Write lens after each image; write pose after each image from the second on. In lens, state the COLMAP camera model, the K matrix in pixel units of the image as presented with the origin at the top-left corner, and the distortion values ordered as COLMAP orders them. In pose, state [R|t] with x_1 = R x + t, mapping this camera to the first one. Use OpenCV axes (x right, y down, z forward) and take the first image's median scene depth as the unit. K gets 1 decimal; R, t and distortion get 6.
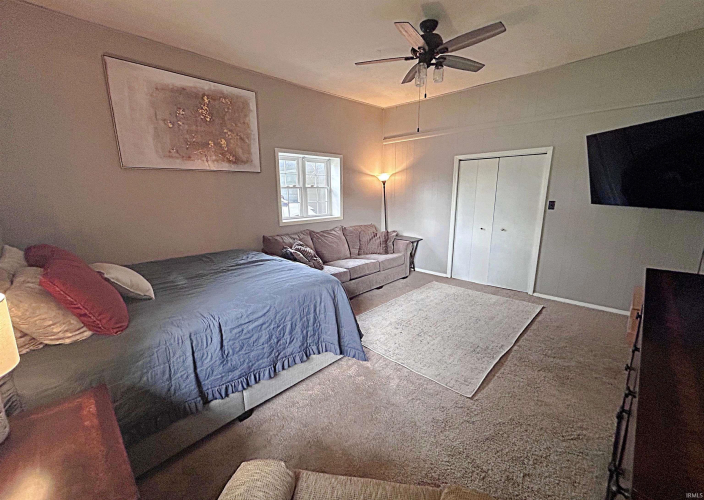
lens RADIAL K [[292.7, 0, 346.6], [0, 292.7, 254.2], [0, 0, 1]] dist [0.000746, 0.000156]
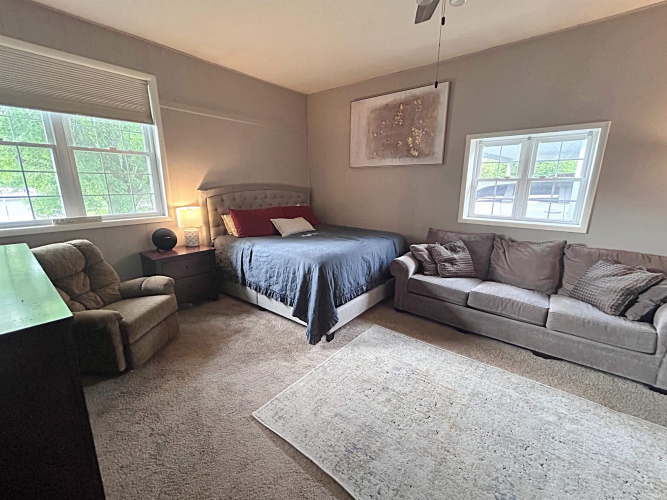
lens RADIAL K [[281.4, 0, 332.0], [0, 281.4, 248.9], [0, 0, 1]] dist [-0.001294, 0.000407]
pose [[0.100690, 0.234589, -0.966866, 0.609336], [-0.222079, 0.952585, 0.207997, -0.117587], [0.969816, 0.193777, 0.148013, 0.531827]]
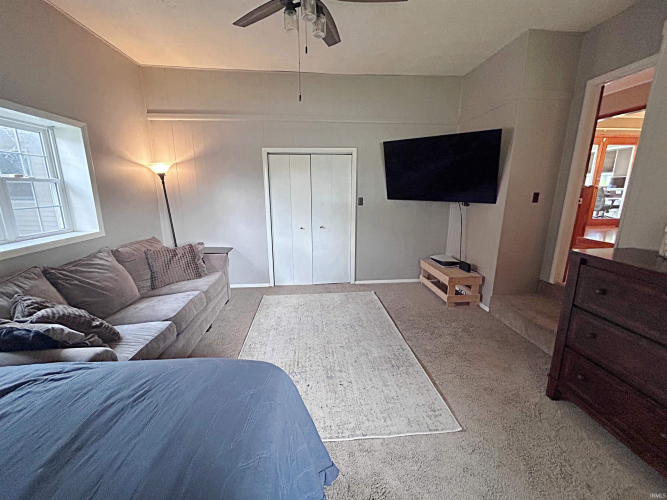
lens RADIAL K [[276.4, 0, 331.7], [0, 276.4, 248.9], [0, 0, 1]] dist [0.000089, 0.000911]
pose [[0.641915, -0.158321, 0.750253, -0.176607], [0.160630, 0.984507, 0.070318, -0.075115], [-0.749762, 0.075375, 0.657400, 0.375879]]
